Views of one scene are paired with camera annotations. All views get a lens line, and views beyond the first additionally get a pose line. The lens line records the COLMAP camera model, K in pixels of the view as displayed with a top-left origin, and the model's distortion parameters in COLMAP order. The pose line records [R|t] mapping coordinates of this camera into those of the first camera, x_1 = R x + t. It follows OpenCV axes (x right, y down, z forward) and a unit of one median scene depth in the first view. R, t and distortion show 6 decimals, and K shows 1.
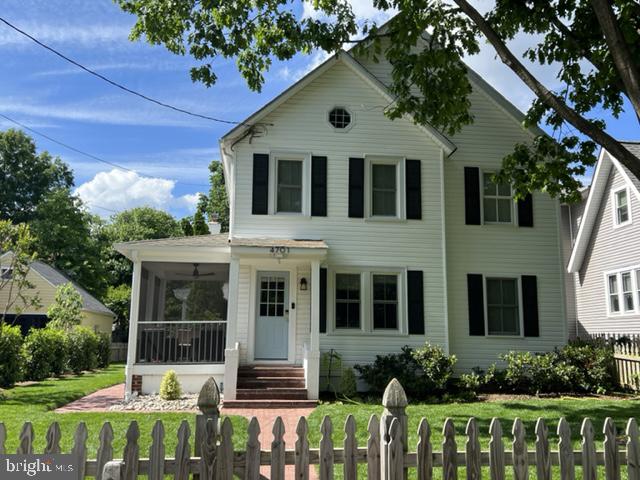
lens RADIAL K [[591.4, 0, 321.3], [0, 591.4, 239.9], [0, 0, 1]] dist [0.064399, -0.067680]
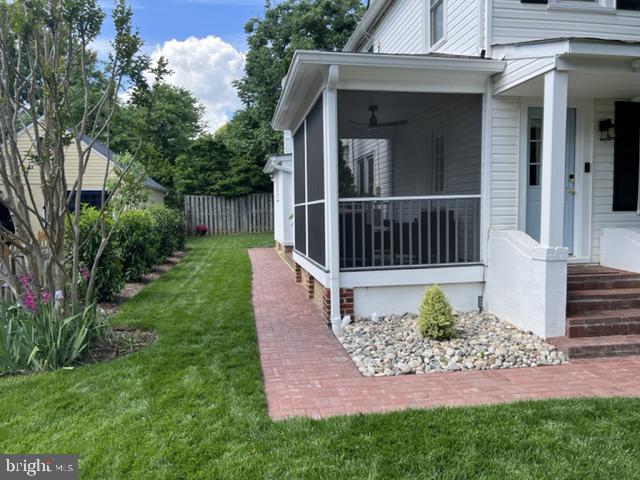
lens RADIAL K [[481.1, 0, 322.6], [0, 481.1, 239.6], [0, 0, 1]] dist [0.075446, -0.091795]
pose [[0.996976, -0.025017, 0.073568, -0.387967], [0.008078, 0.974994, 0.222084, 0.080100], [-0.077284, -0.220818, 0.972248, 0.591270]]
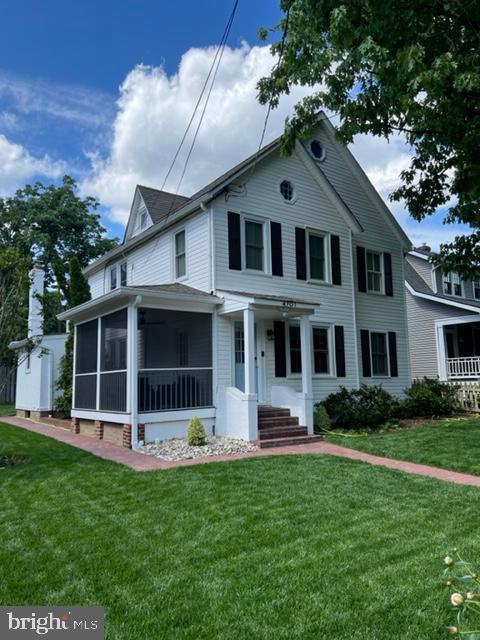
lens RADIAL K [[481.1, 0, 239.1], [0, 481.1, 316.7], [0, 0, 1]] dist [0.075446, -0.091795]
pose [[0.861607, 0.042359, 0.505805, -0.611175], [-0.055072, 0.998430, 0.010197, 0.039487], [-0.504579, -0.036642, 0.862588, 0.268162]]
